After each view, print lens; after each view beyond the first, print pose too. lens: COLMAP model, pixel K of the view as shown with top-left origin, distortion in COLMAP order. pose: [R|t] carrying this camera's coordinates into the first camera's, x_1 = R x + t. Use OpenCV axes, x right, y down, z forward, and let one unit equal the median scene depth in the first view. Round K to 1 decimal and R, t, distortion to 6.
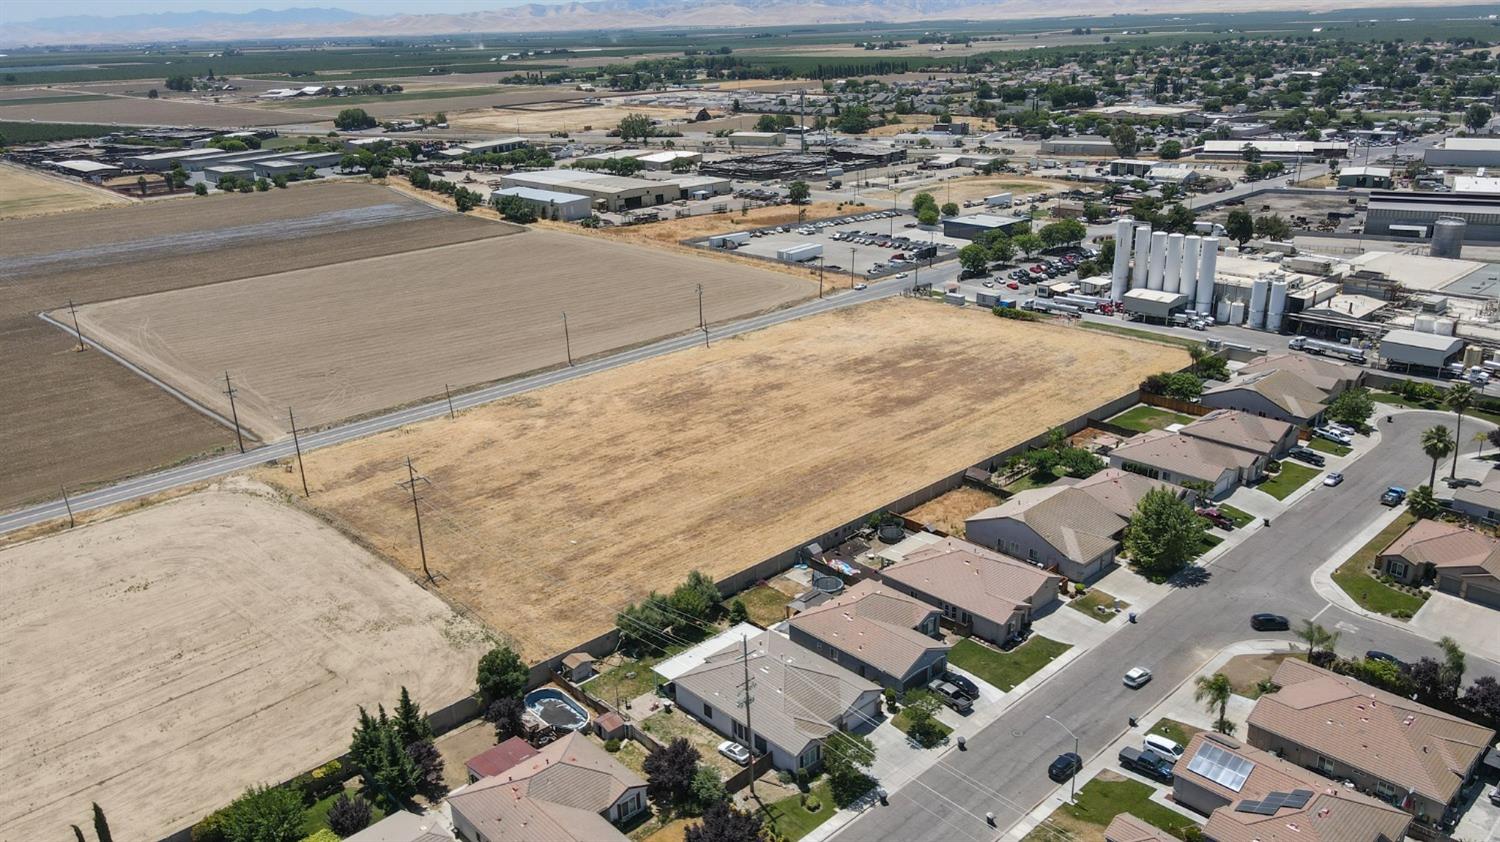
lens RADIAL K [[1107.2, 0, 742.8], [0, 1107.2, 419.8], [0, 0, 1]] dist [-0.007133, 0.048710]
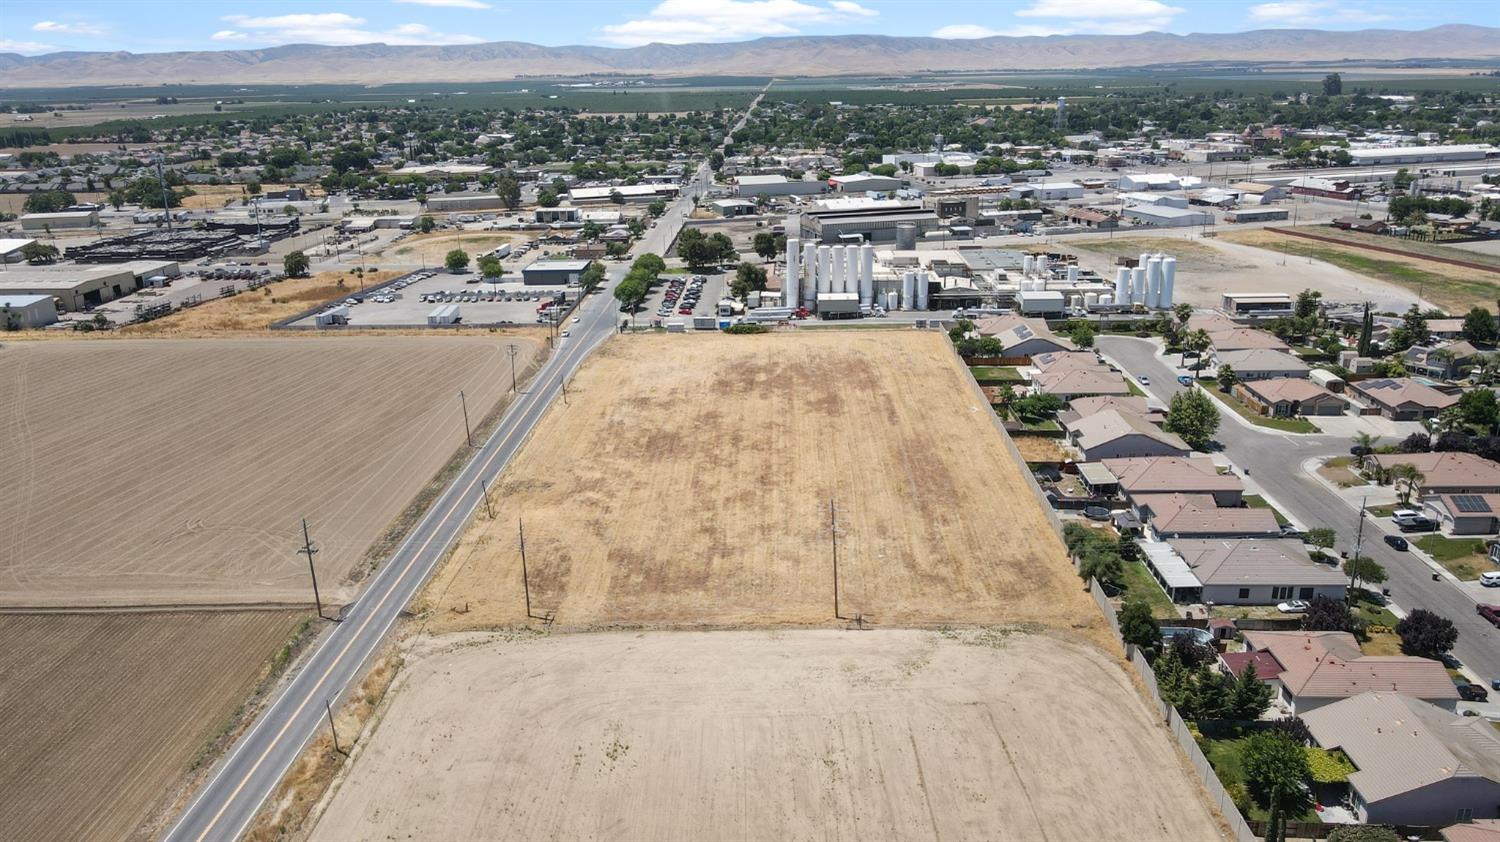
lens RADIAL K [[1107.2, 0, 742.8], [0, 1107.2, 419.8], [0, 0, 1]] dist [-0.007133, 0.048710]
pose [[0.706269, -0.197324, 0.679887, -0.607715], [0.236857, 0.970887, 0.035733, -0.052777], [-0.667145, 0.135799, 0.732445, 0.208314]]
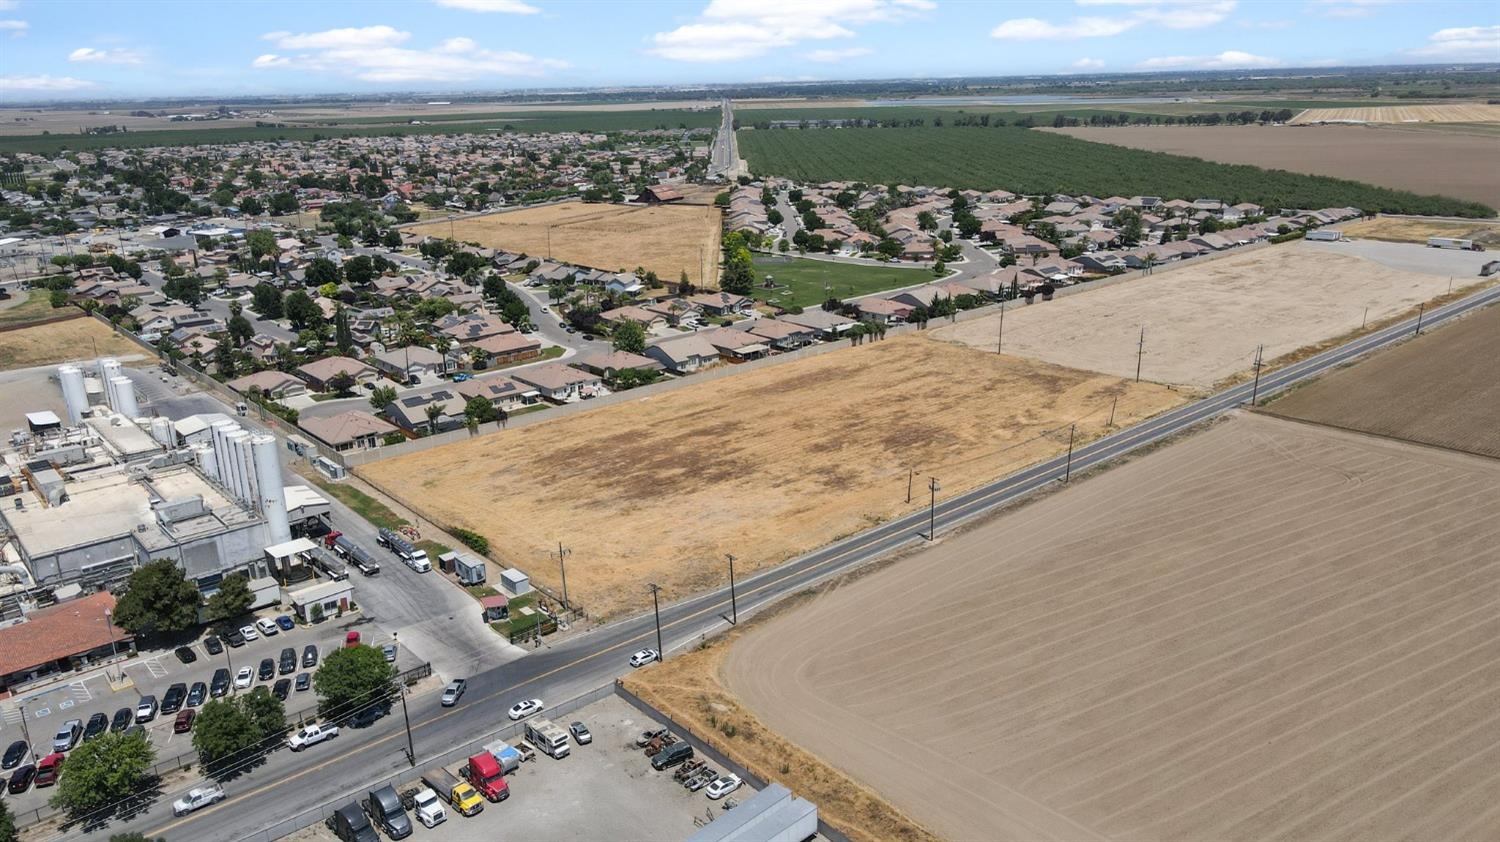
lens RADIAL K [[1096.7, 0, 742.8], [0, 1096.7, 448.4], [0, 0, 1]] dist [0.000623, 0.023987]
pose [[-0.997965, 0.038221, 0.051045, 0.045589], [0.061662, 0.782432, 0.619675, -0.609259], [-0.016255, 0.621561, -0.783197, 1.661672]]
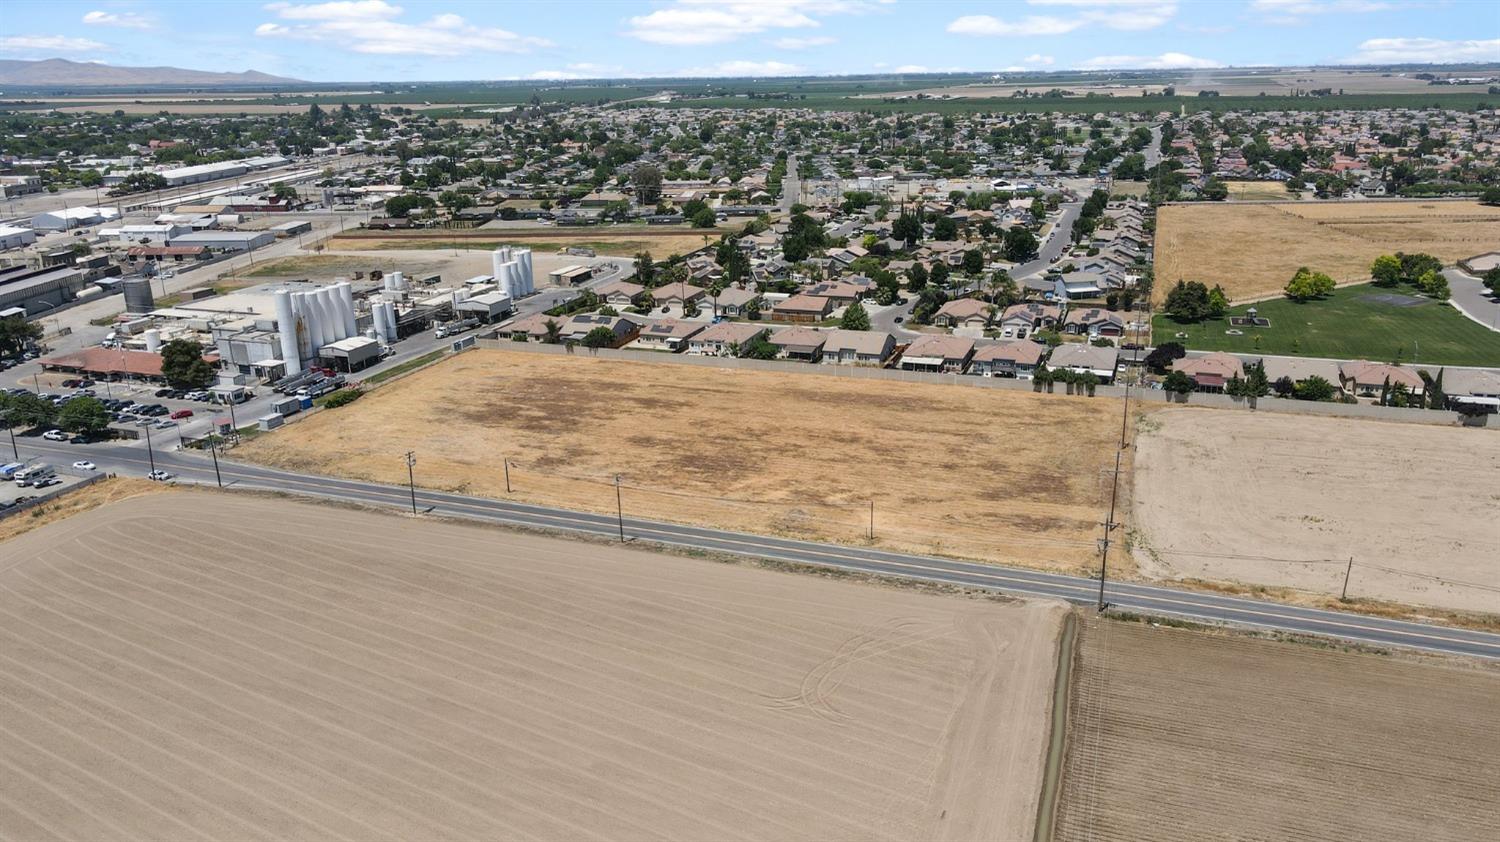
lens RADIAL K [[1096.7, 0, 742.8], [0, 1096.7, 448.4], [0, 0, 1]] dist [0.000623, 0.023987]
pose [[-0.448504, -0.255358, 0.856526, -0.782850], [0.332479, 0.841878, 0.425088, -0.378310], [-0.829639, 0.475431, -0.292684, 1.129246]]
